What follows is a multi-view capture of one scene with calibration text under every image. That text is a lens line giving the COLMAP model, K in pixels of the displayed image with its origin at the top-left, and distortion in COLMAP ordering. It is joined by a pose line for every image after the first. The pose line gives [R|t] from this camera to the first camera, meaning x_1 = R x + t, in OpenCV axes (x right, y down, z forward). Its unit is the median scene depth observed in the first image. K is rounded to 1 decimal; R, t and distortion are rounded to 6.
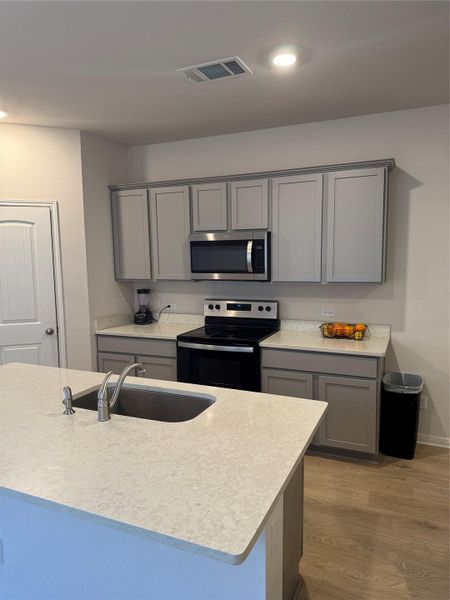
lens RADIAL K [[426.8, 0, 226.6], [0, 426.8, 302.2], [0, 0, 1]] dist [0.087733, -0.113592]
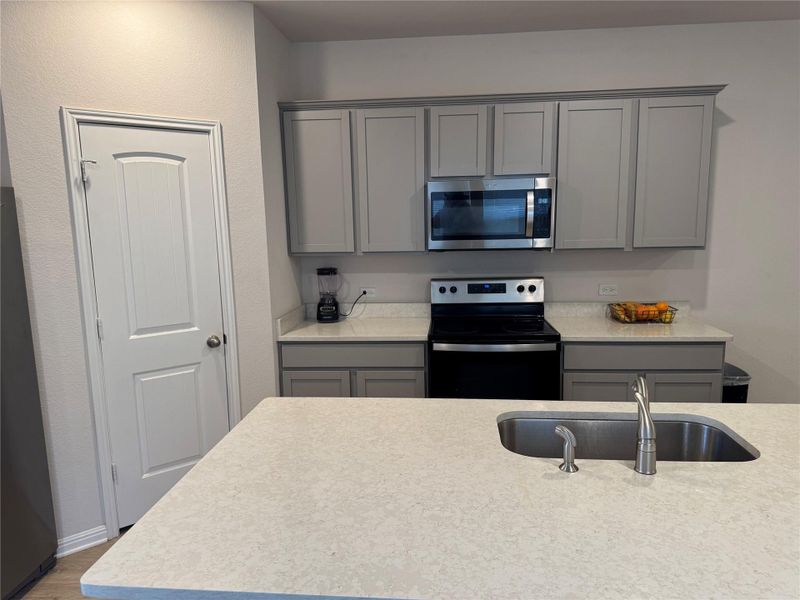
lens RADIAL K [[569.1, 0, 399.6], [0, 569.1, 305.6], [0, 0, 1]] dist [0.087733, -0.113592]
pose [[0.945911, -0.053853, 0.319925, -0.426846], [0.042102, 0.998164, 0.043540, -0.007117], [-0.321683, -0.027715, 0.946442, 0.167706]]
